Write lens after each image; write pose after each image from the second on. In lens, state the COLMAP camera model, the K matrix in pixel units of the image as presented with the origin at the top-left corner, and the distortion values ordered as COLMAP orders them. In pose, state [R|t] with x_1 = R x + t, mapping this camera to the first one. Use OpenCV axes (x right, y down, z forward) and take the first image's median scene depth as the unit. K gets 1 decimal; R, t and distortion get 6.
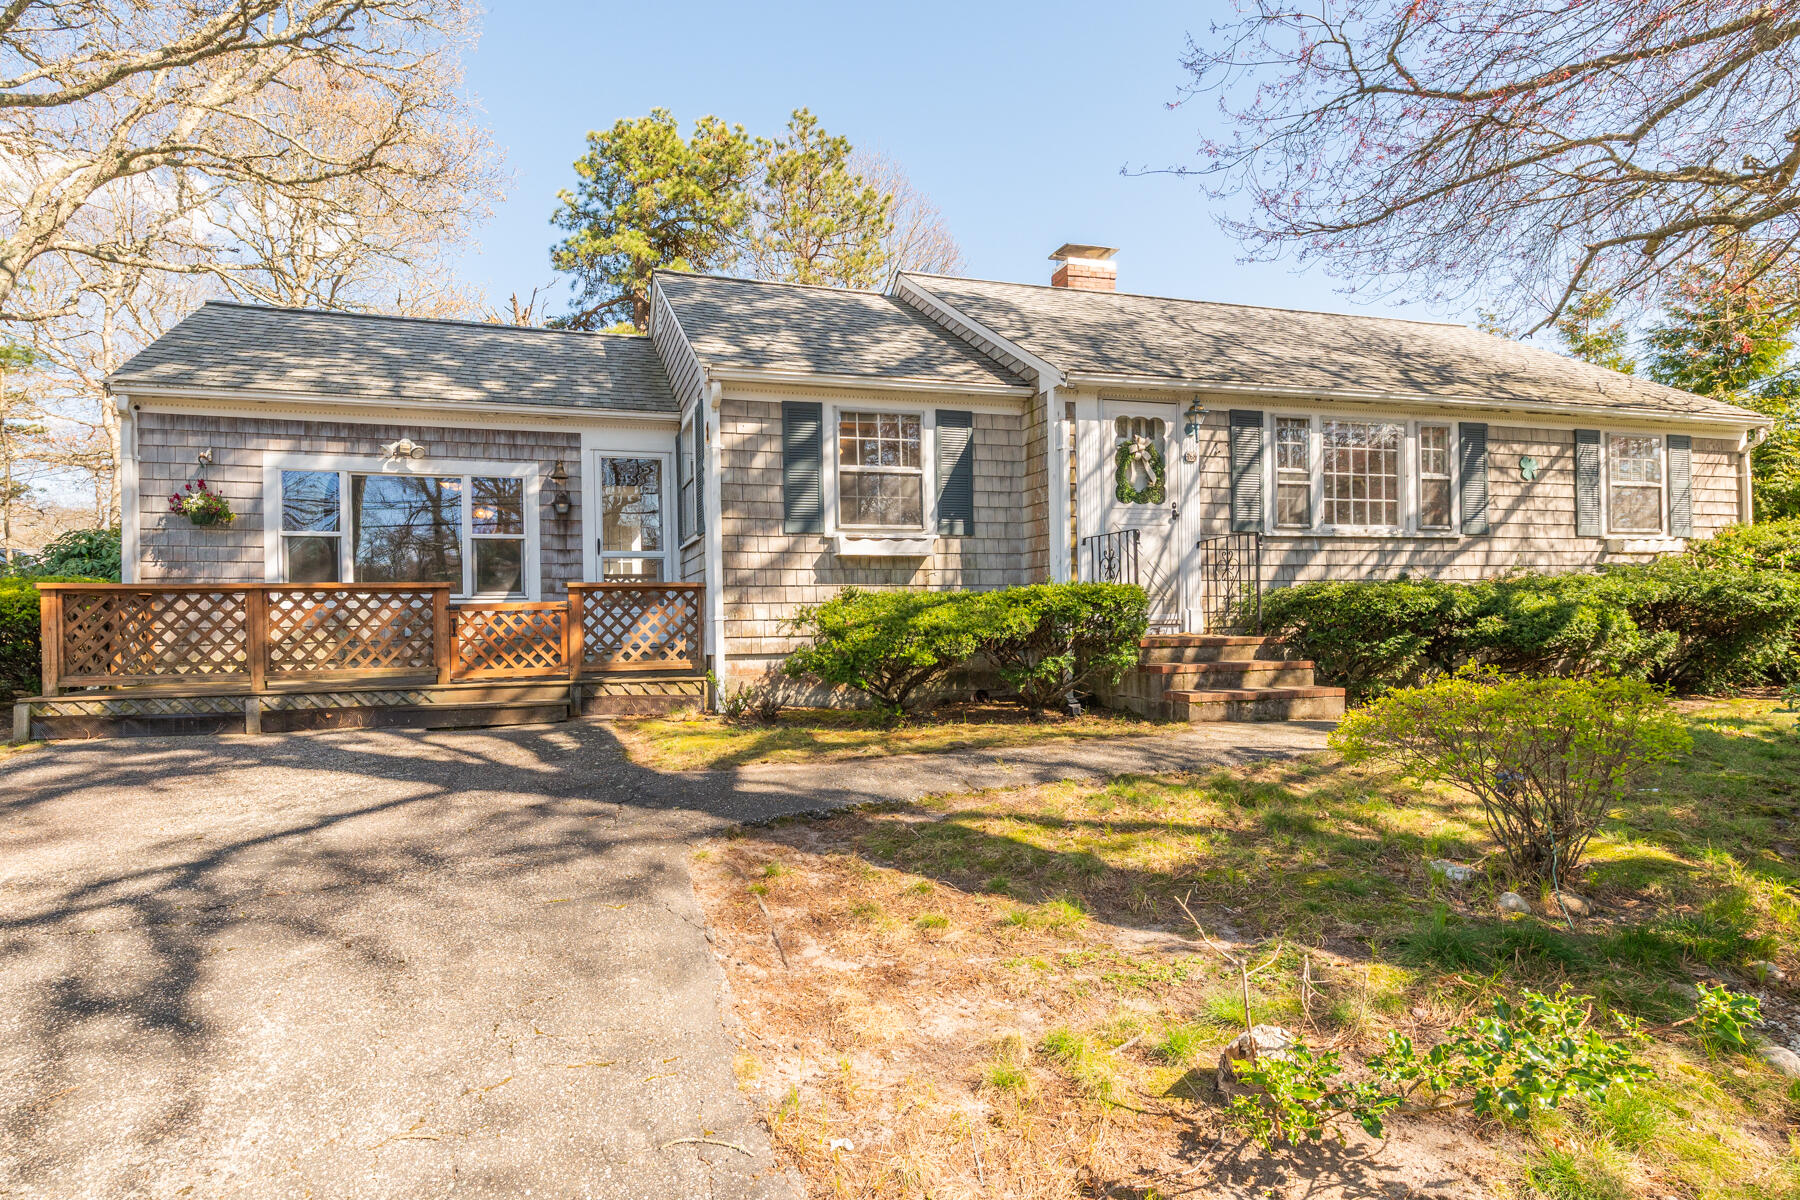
lens RADIAL K [[937.1, 0, 906.7], [0, 937.1, 591.1], [0, 0, 1]] dist [0.008927, -0.002499]
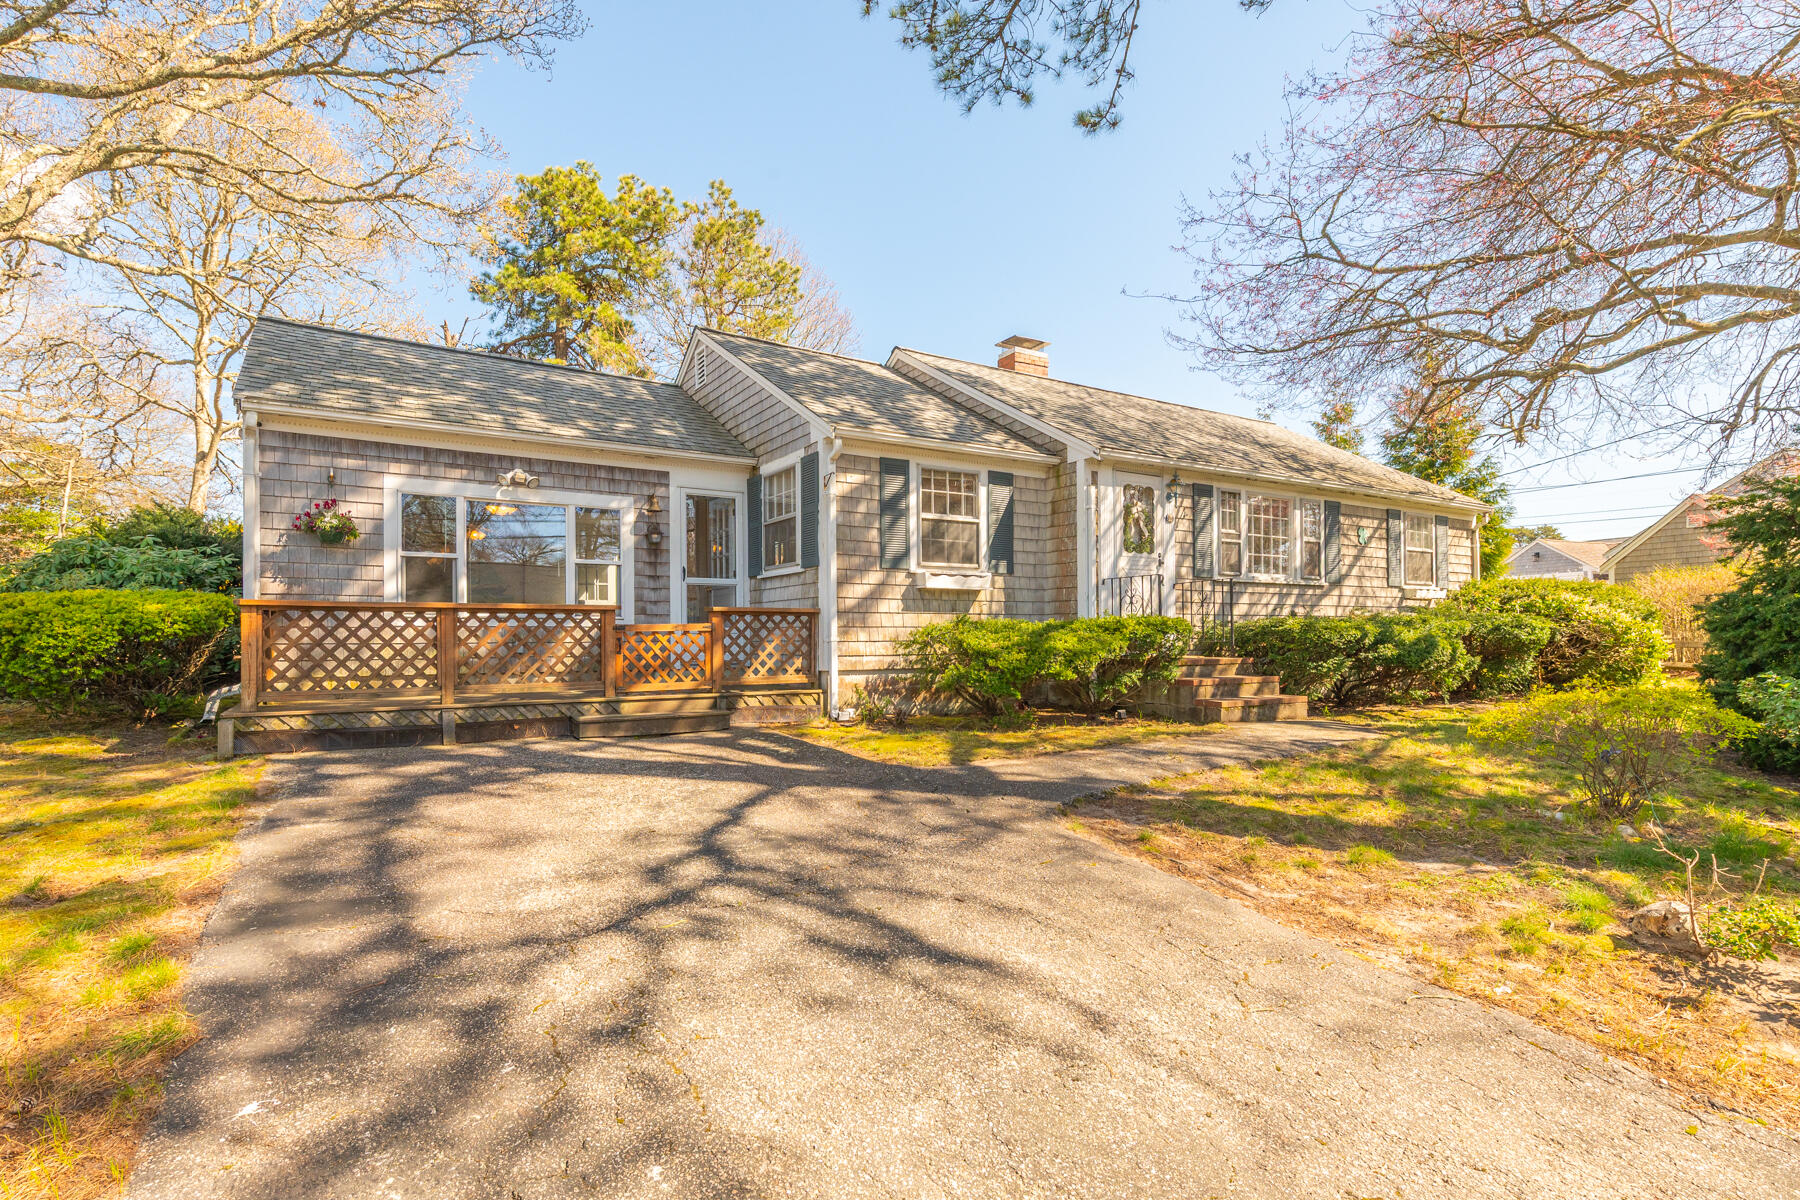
lens RADIAL K [[835.5, 0, 884.4], [0, 835.5, 608.8], [0, 0, 1]] dist [0.010443, -0.002944]
pose [[0.971200, 0.018760, 0.237524, -0.364997], [-0.017464, 0.999819, -0.007558, -0.002773], [-0.237623, 0.003192, 0.971352, -0.026683]]
